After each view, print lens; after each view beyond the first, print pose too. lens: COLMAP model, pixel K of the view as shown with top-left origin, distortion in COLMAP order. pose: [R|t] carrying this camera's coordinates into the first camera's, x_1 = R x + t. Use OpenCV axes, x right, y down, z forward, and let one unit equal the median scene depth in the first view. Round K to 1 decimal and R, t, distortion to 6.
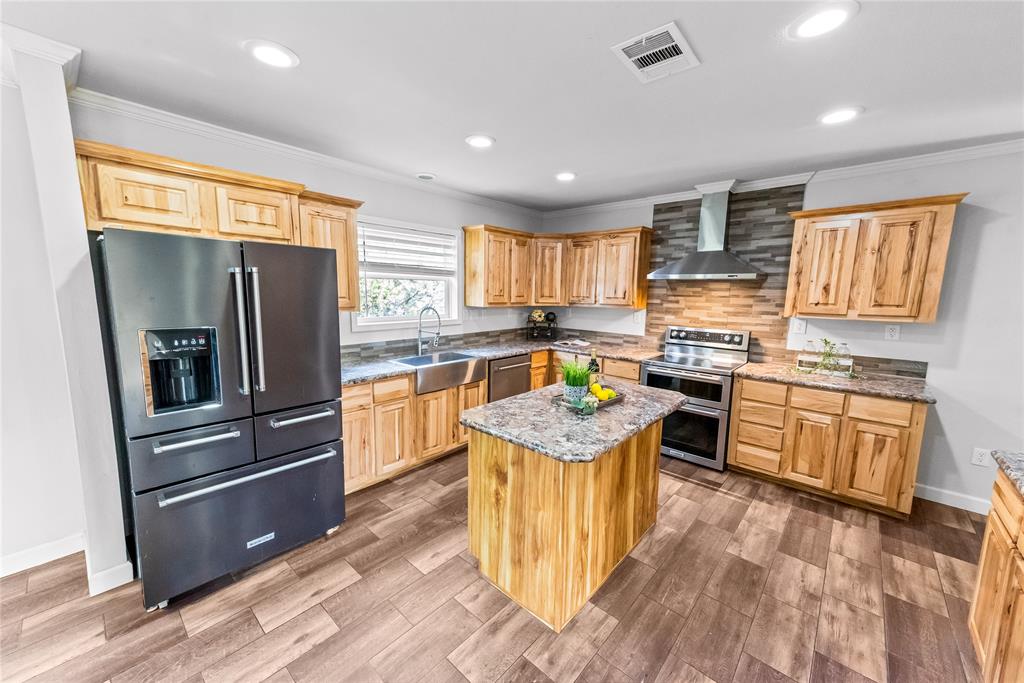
lens RADIAL K [[389.1, 0, 507.0], [0, 389.1, 344.8], [0, 0, 1]] dist [0.024644, 0.000006]
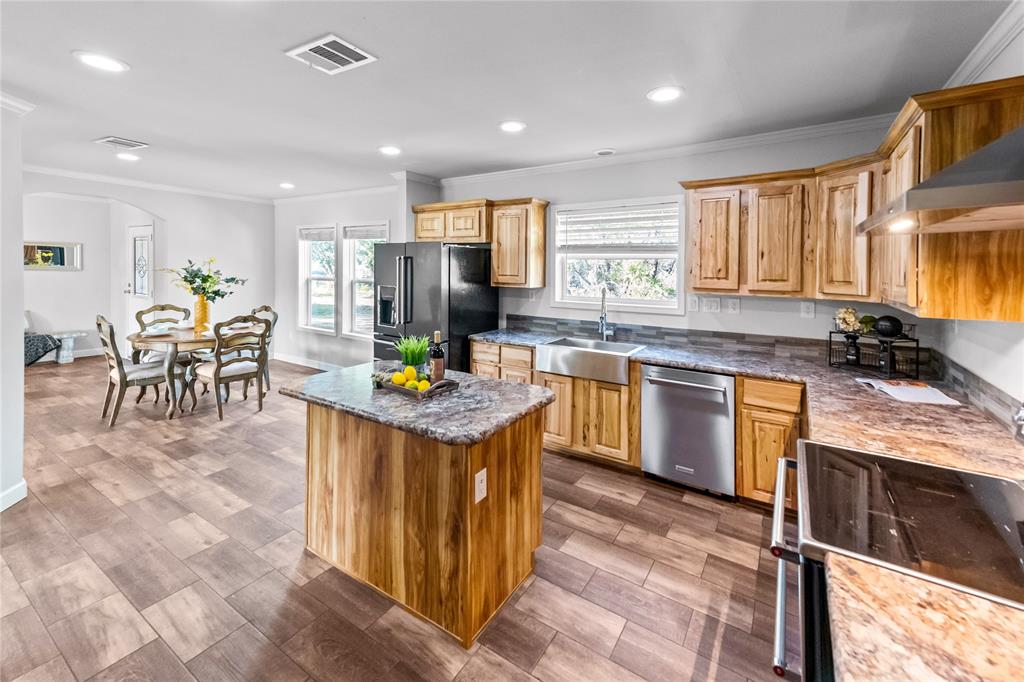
lens RADIAL K [[427.5, 0, 513.7], [0, 427.5, 272.7], [0, 0, 1]] dist [0.021741, 0.000020]
pose [[0.159950, -0.004171, -0.987116, 0.747952], [-0.147475, 0.988667, -0.028074, -0.072947], [0.976047, 0.150066, 0.157522, 0.626764]]
